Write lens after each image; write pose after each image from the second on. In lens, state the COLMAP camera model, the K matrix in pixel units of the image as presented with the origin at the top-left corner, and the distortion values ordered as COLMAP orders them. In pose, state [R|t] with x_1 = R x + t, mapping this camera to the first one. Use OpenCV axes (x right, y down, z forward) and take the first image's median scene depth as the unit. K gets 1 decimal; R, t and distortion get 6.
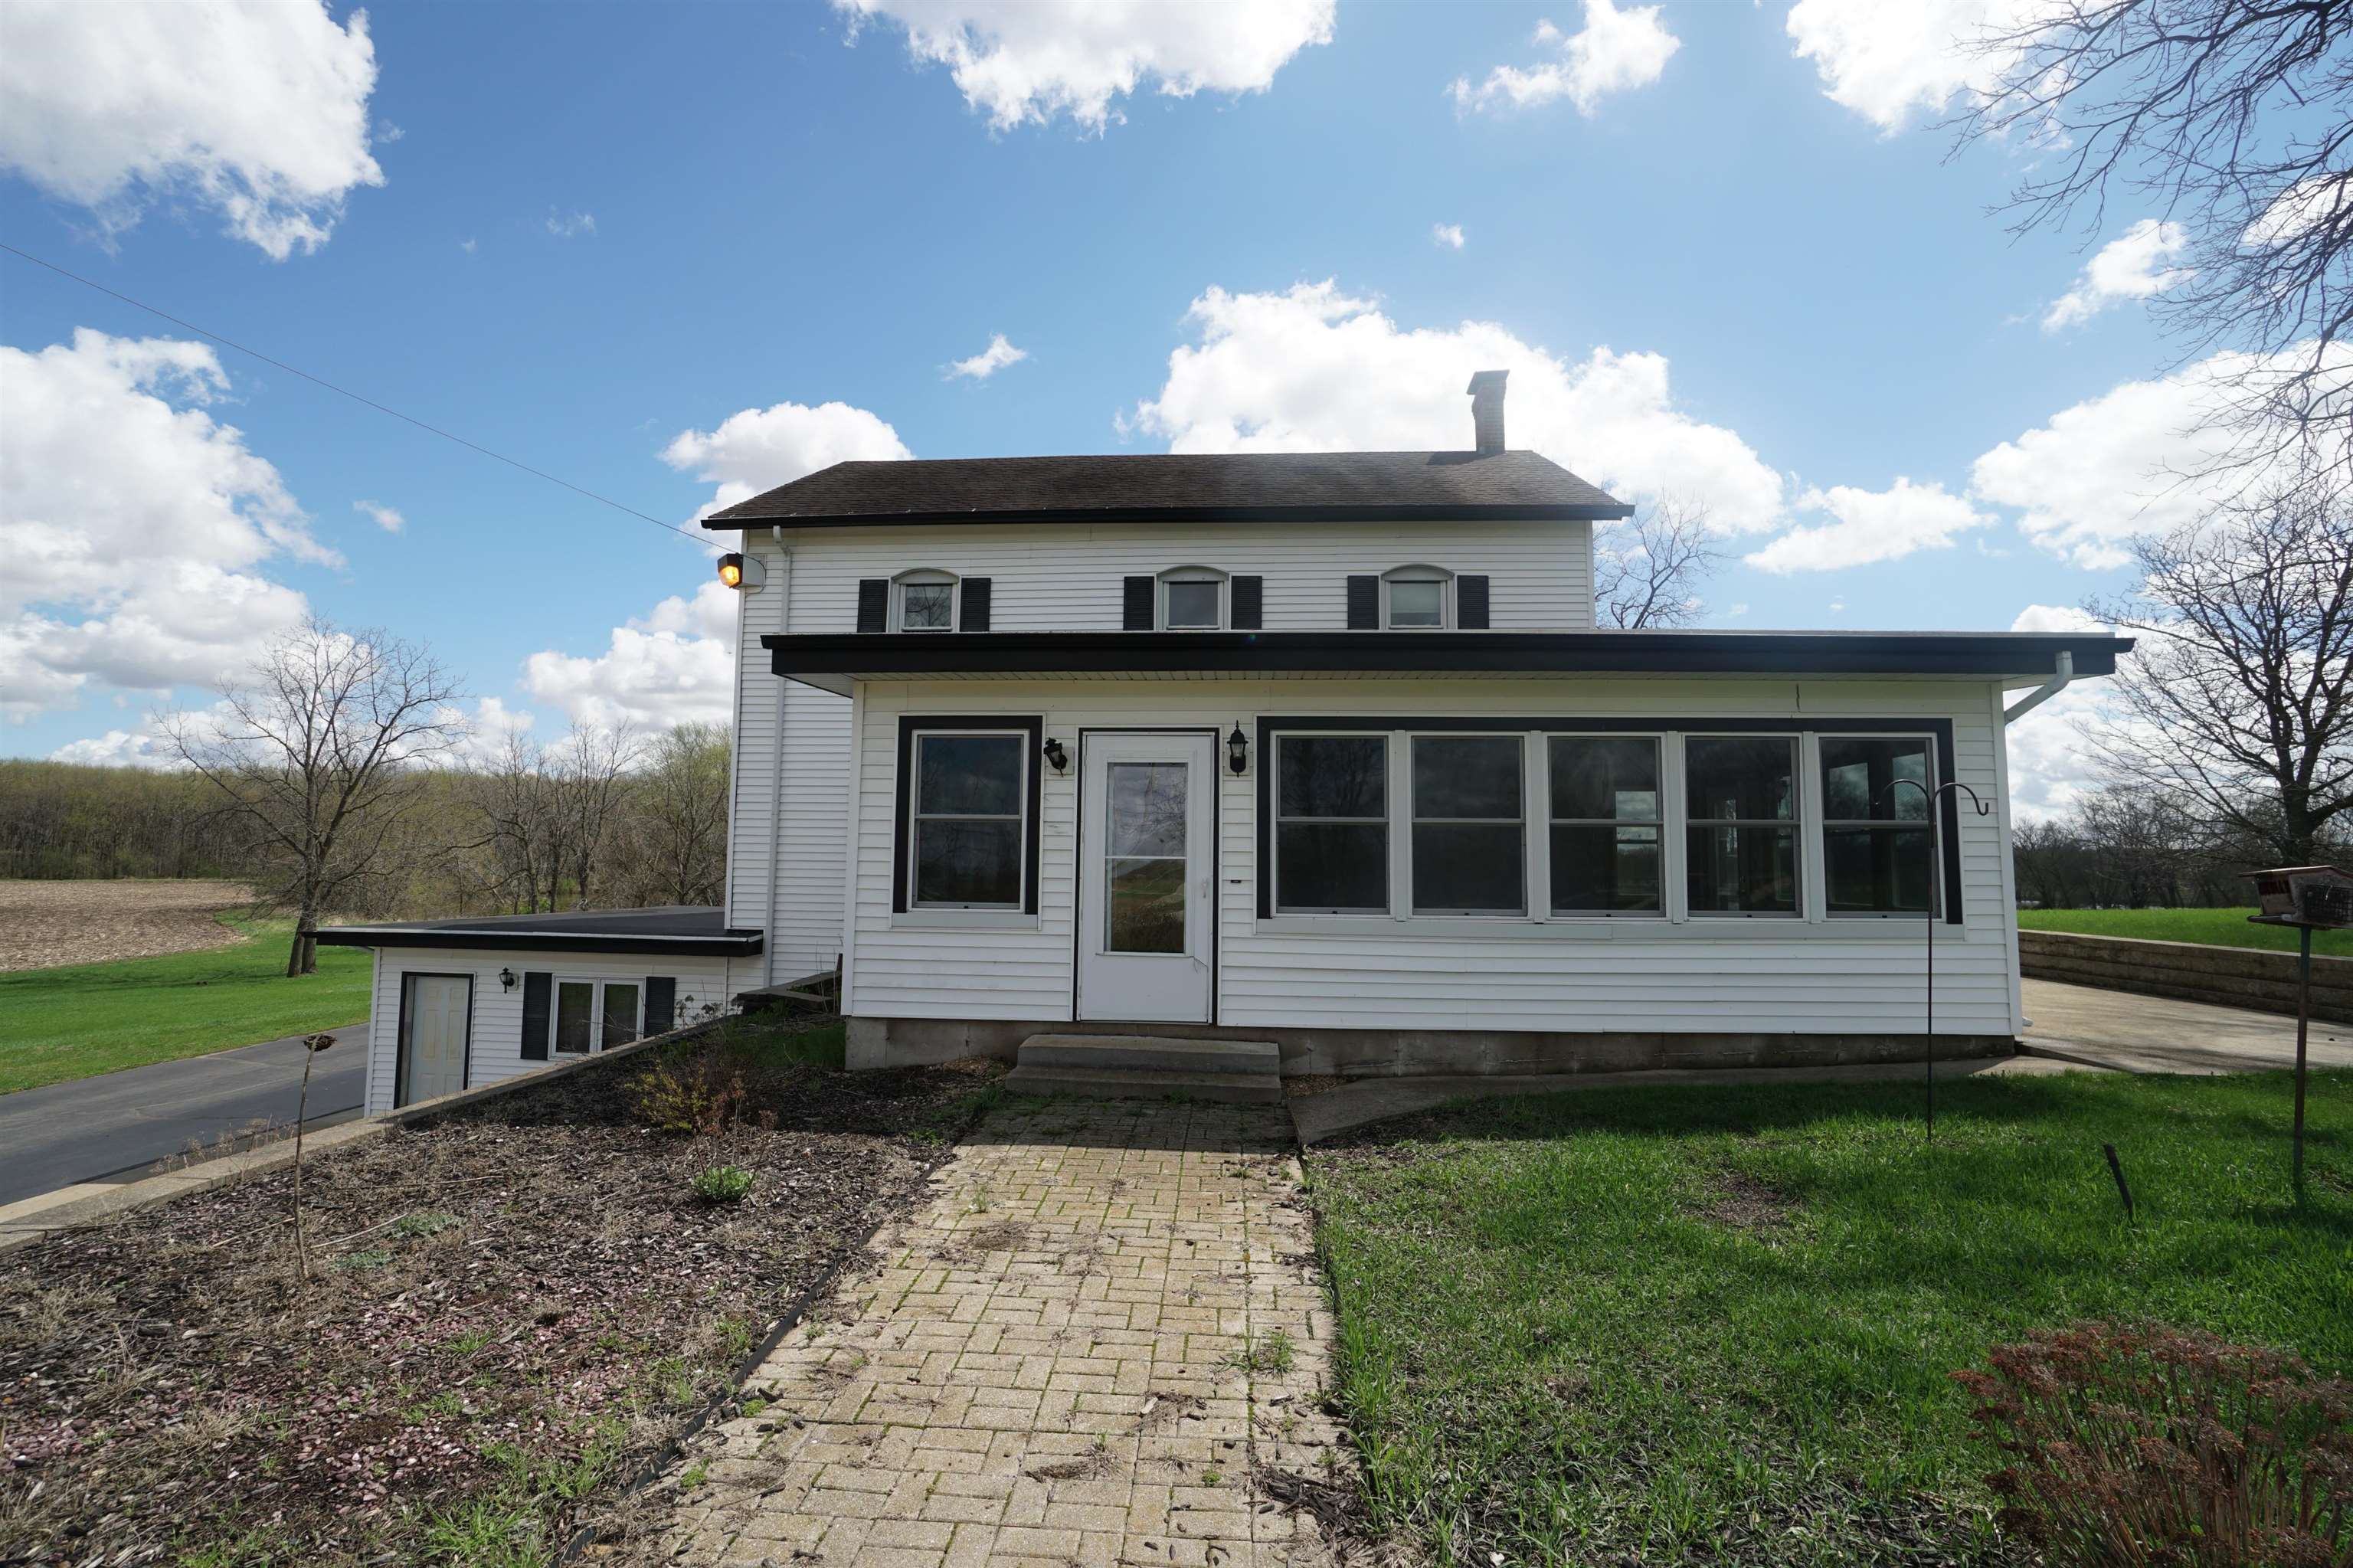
lens RADIAL K [[1029.6, 0, 1174.0], [0, 1029.6, 782.8], [0, 0, 1]] dist [-0.041106, 0.006276]
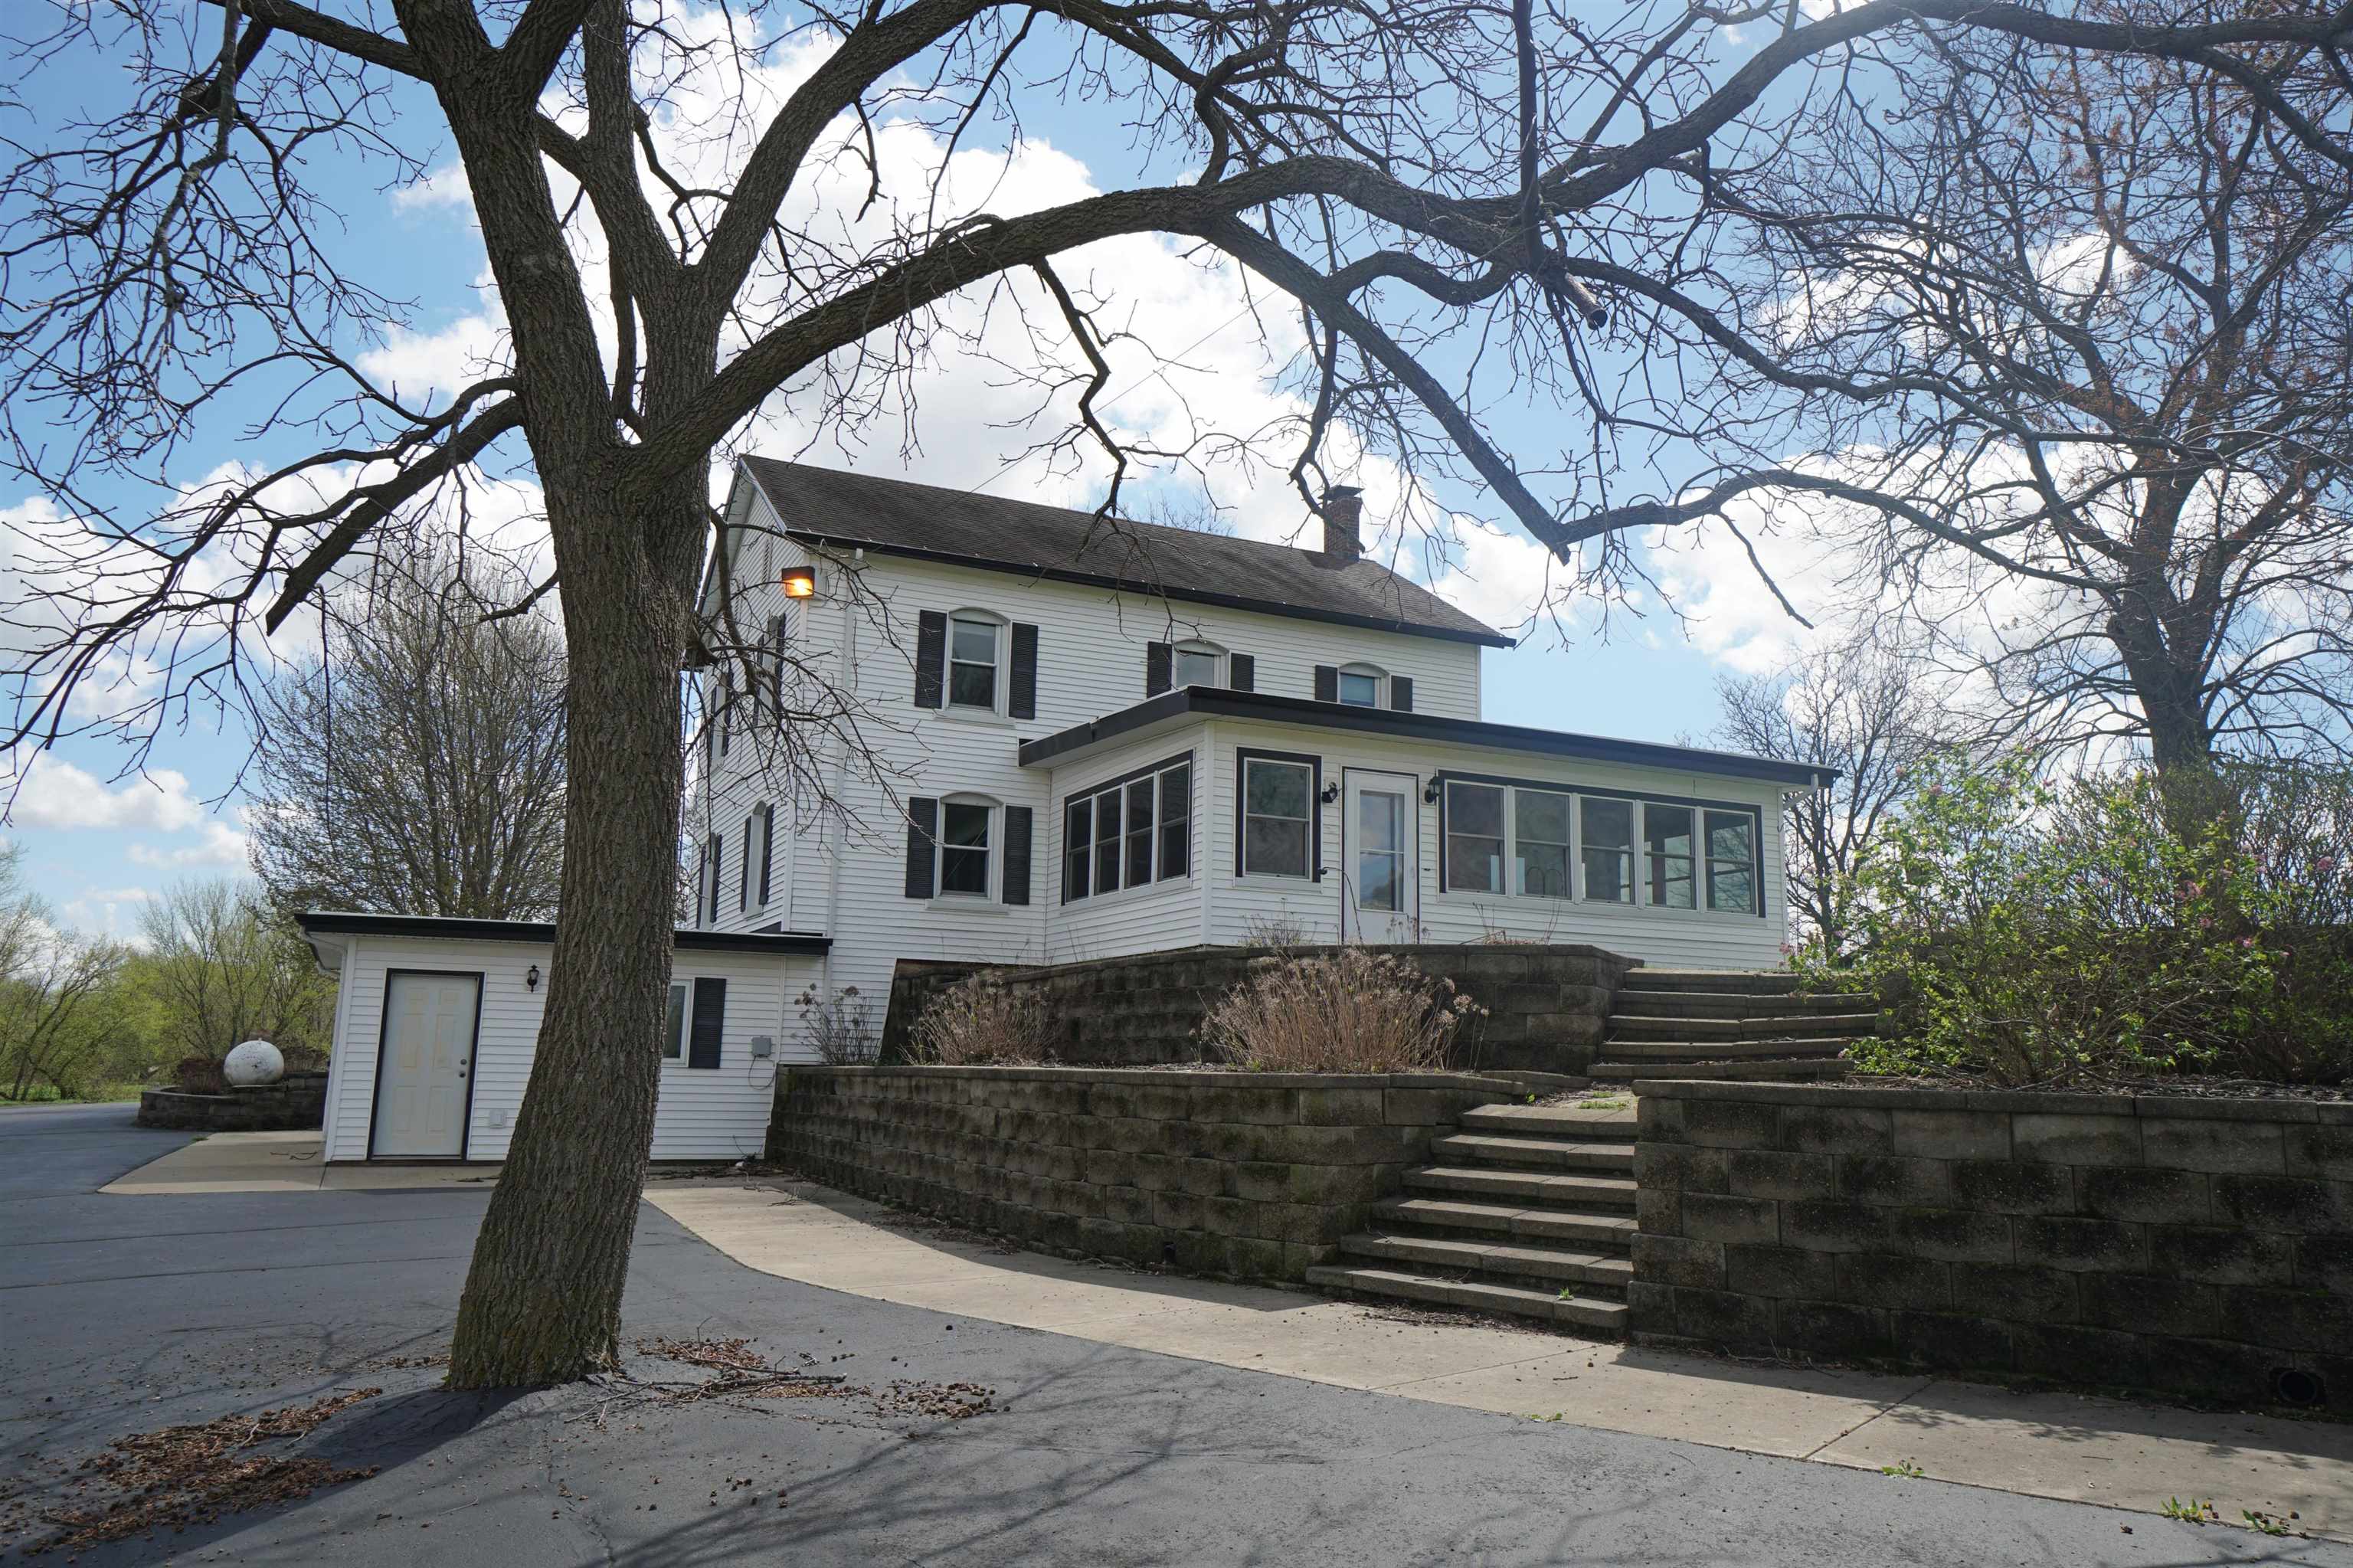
lens RADIAL K [[1742.5, 0, 1171.2], [0, 1742.5, 766.0], [0, 0, 1]] dist [0.017880, 0.001444]
pose [[0.871714, 0.094142, 0.480886, -0.377298], [-0.049540, 0.993275, -0.104649, 0.055955], [-0.487504, 0.067402, 0.870515, -0.279072]]
